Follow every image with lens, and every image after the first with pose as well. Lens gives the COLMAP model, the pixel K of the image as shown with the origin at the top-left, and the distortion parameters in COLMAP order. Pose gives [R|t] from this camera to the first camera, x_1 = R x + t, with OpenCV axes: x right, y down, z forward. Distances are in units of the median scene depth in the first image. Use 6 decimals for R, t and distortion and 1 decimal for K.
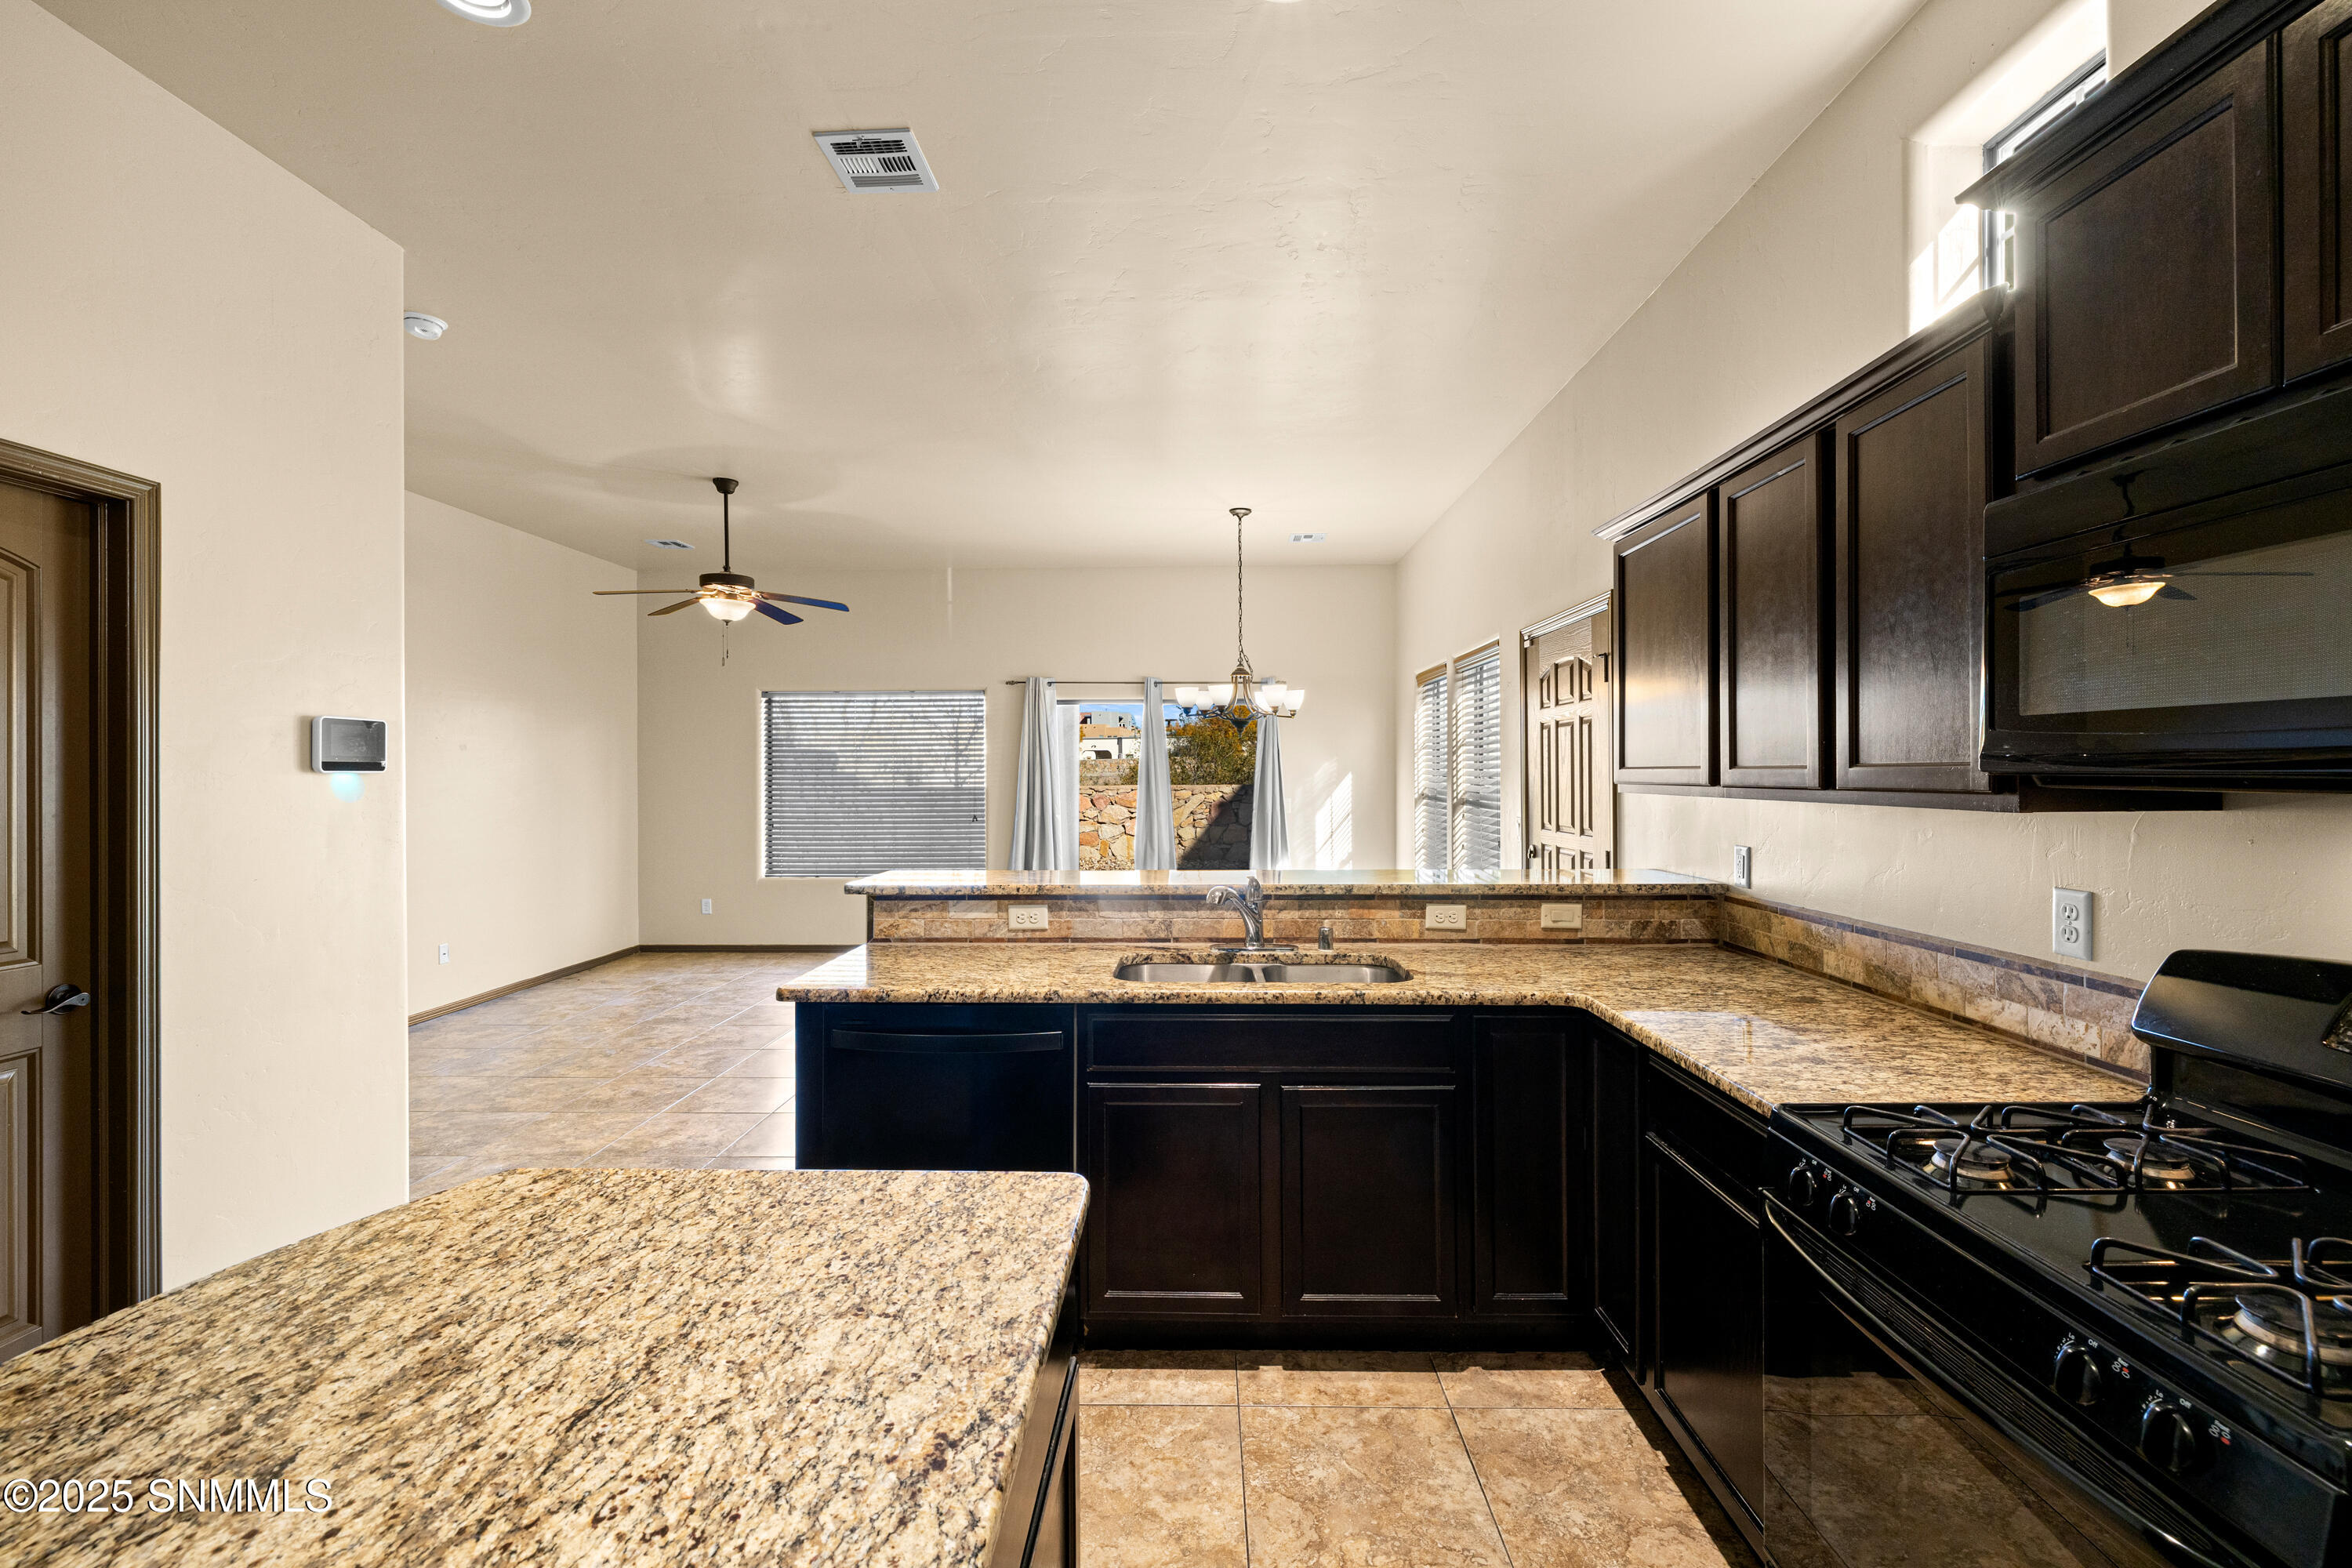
lens RADIAL K [[988.4, 0, 1171.5], [0, 988.4, 782.1], [0, 0, 1]] dist [-0.000016, -0.000670]
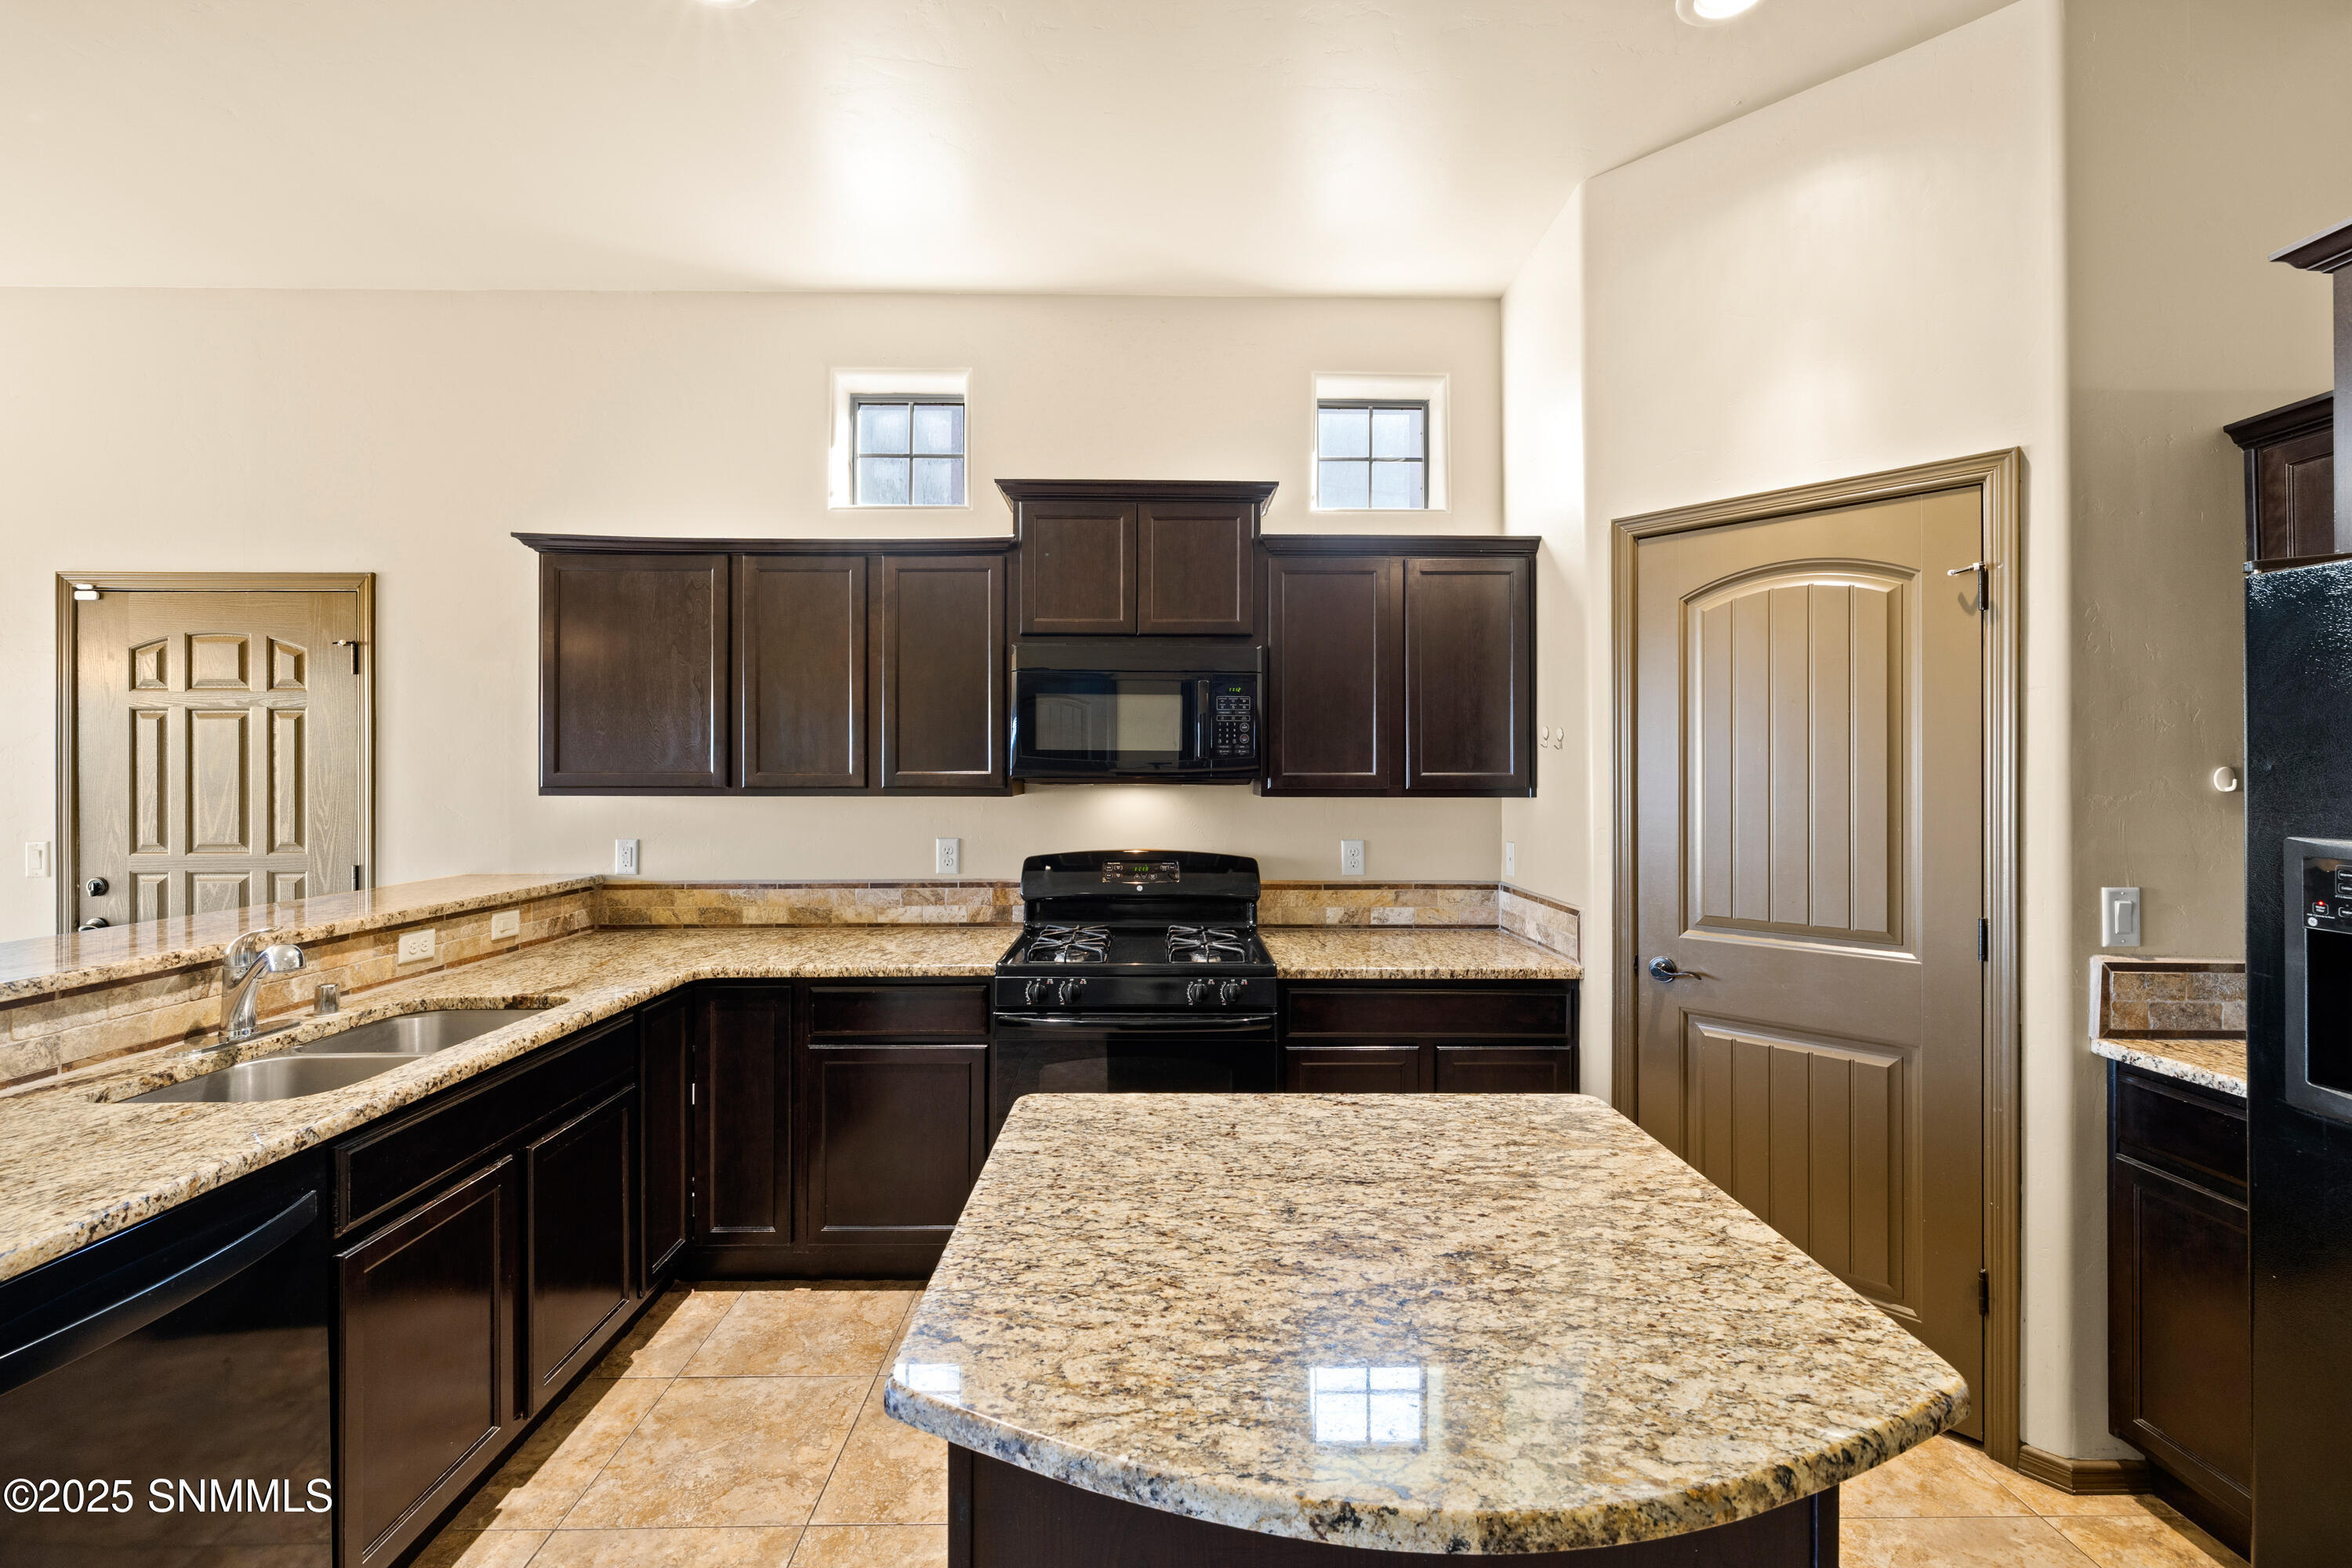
lens RADIAL K [[988.4, 0, 1183.8], [0, 988.4, 774.2], [0, 0, 1]] dist [-0.000016, -0.000670]
pose [[-0.046683, 0.003155, 0.998905, -1.876454], [0.009136, 0.999955, -0.002731, -0.011307], [-0.998868, 0.008999, -0.046710, 1.169327]]
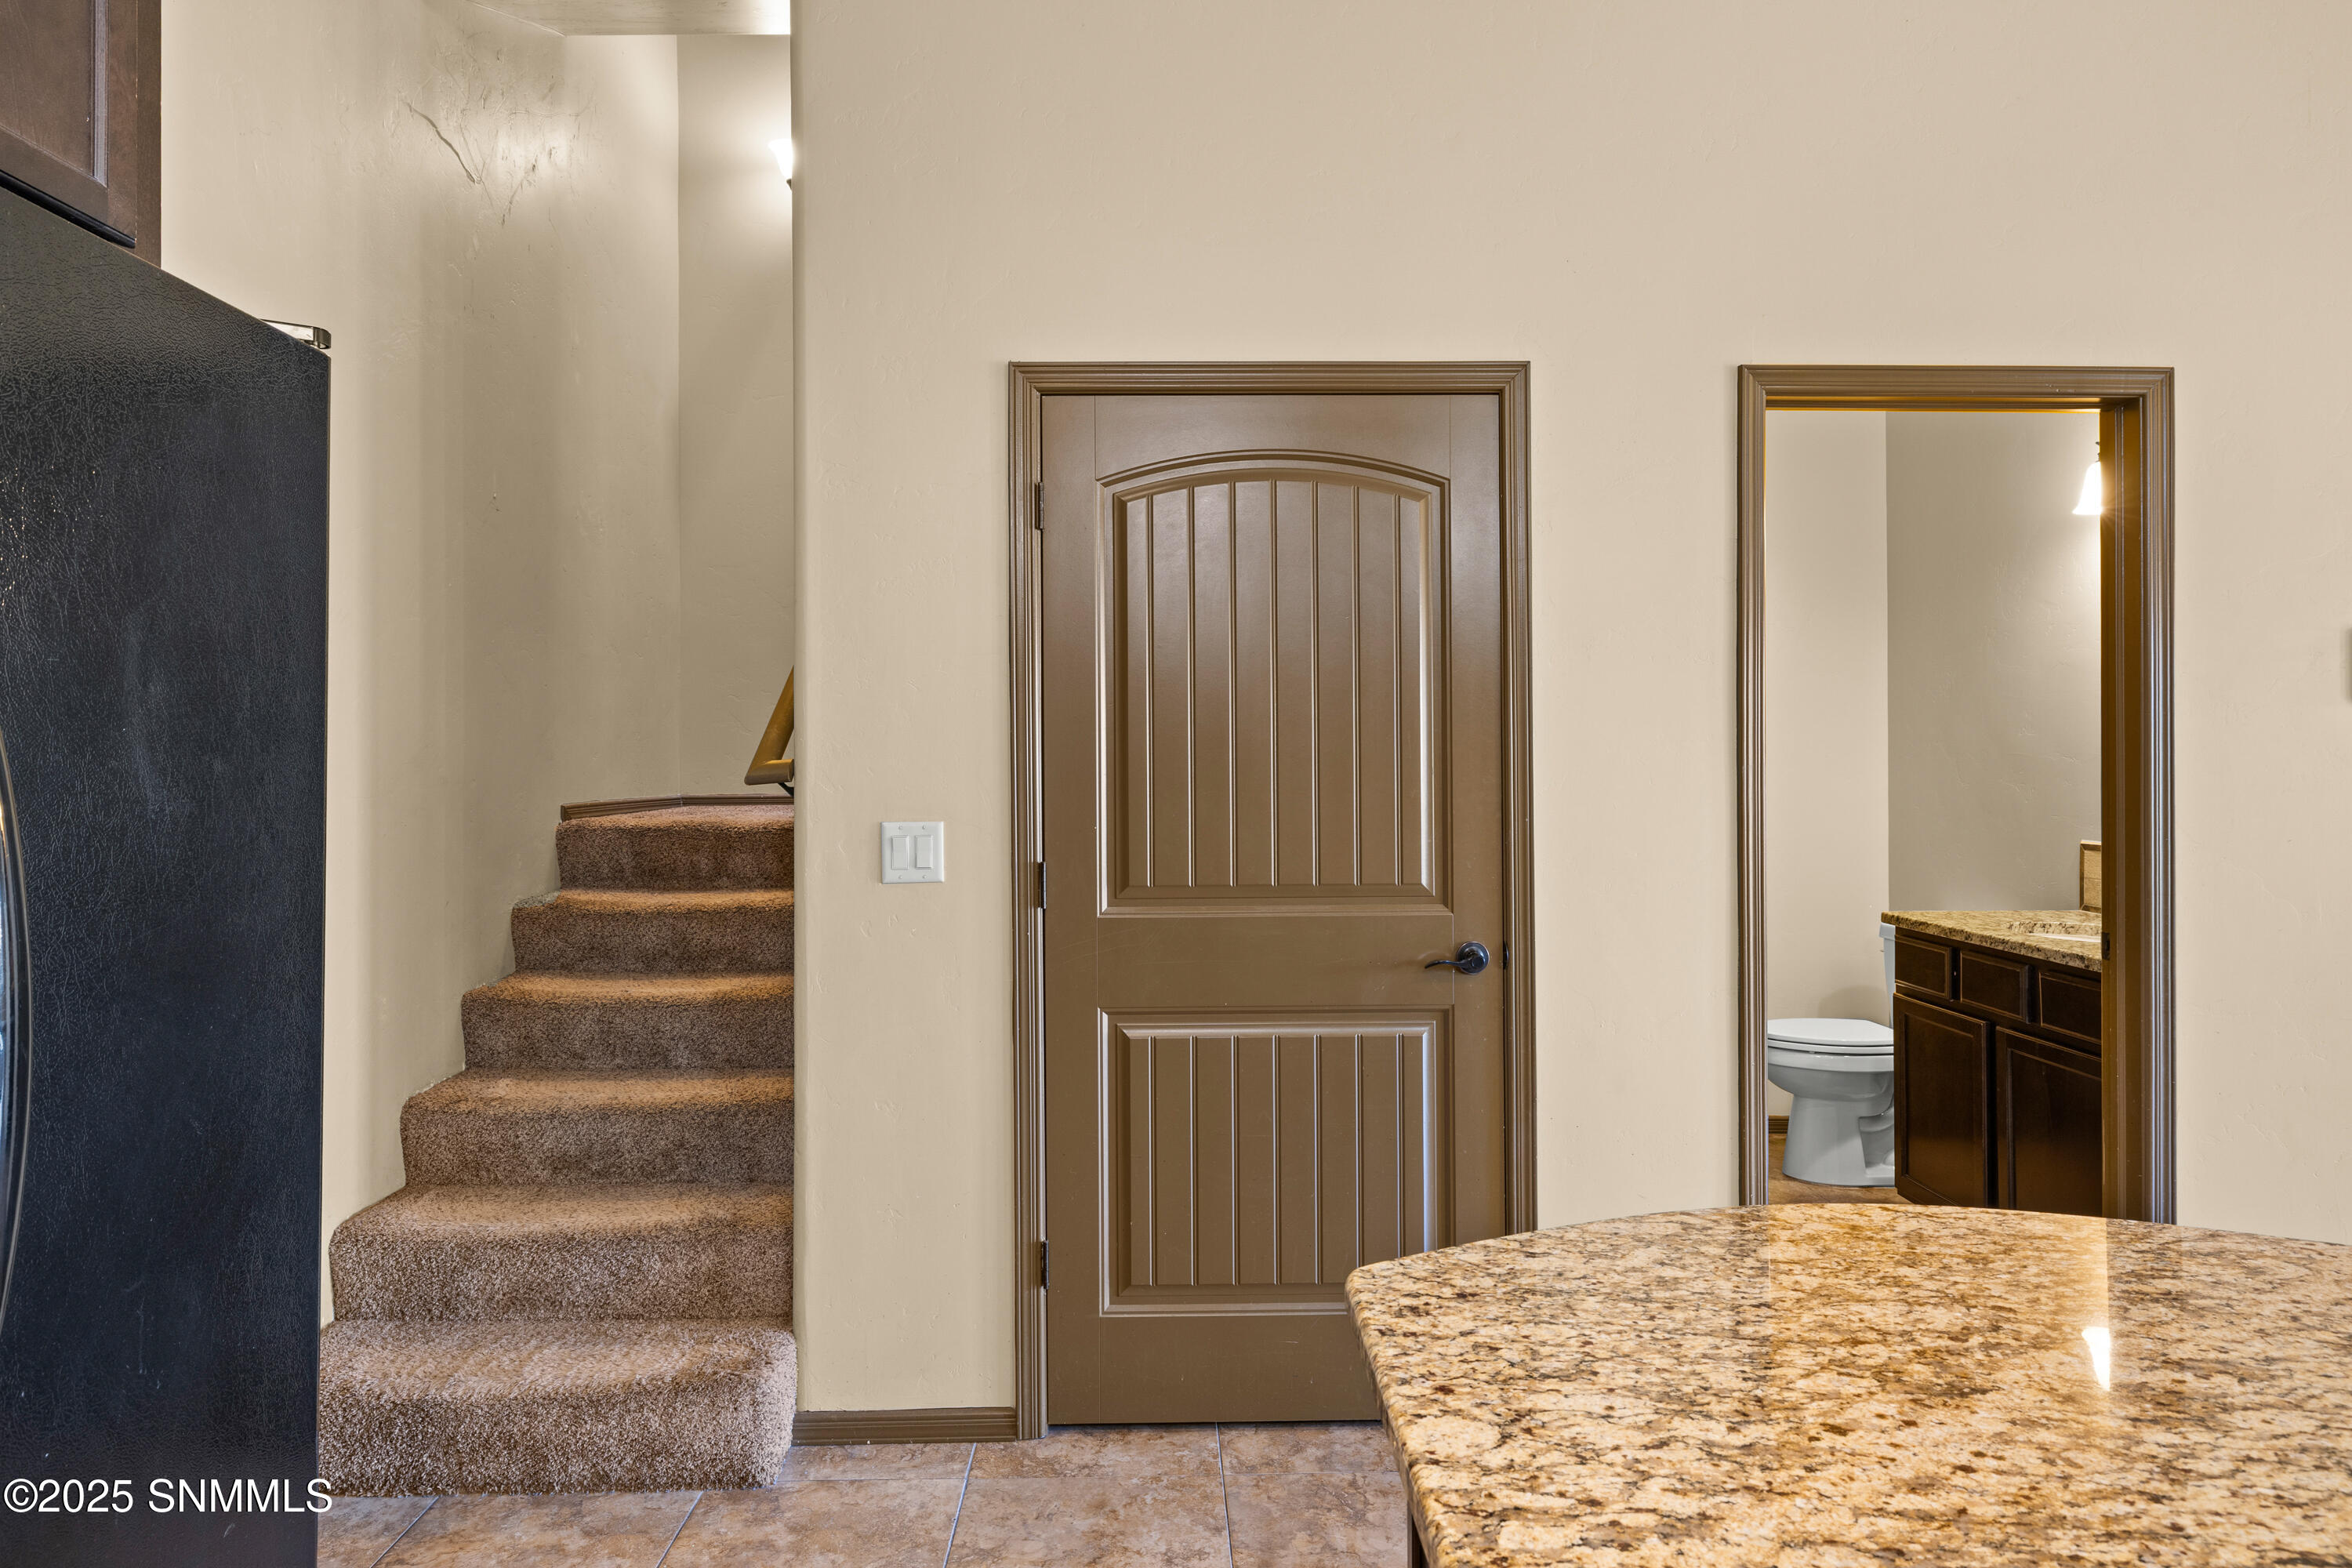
lens RADIAL K [[1307.1, 0, 1178.3], [0, 1307.1, 769.9], [0, 0, 1]] dist [-0.000654, -0.003515]
pose [[0.042790, 0.010349, -0.999030, 0.192816], [-0.007849, 0.999919, 0.010022, 0.100822], [0.999053, 0.007413, 0.042868, 0.183590]]
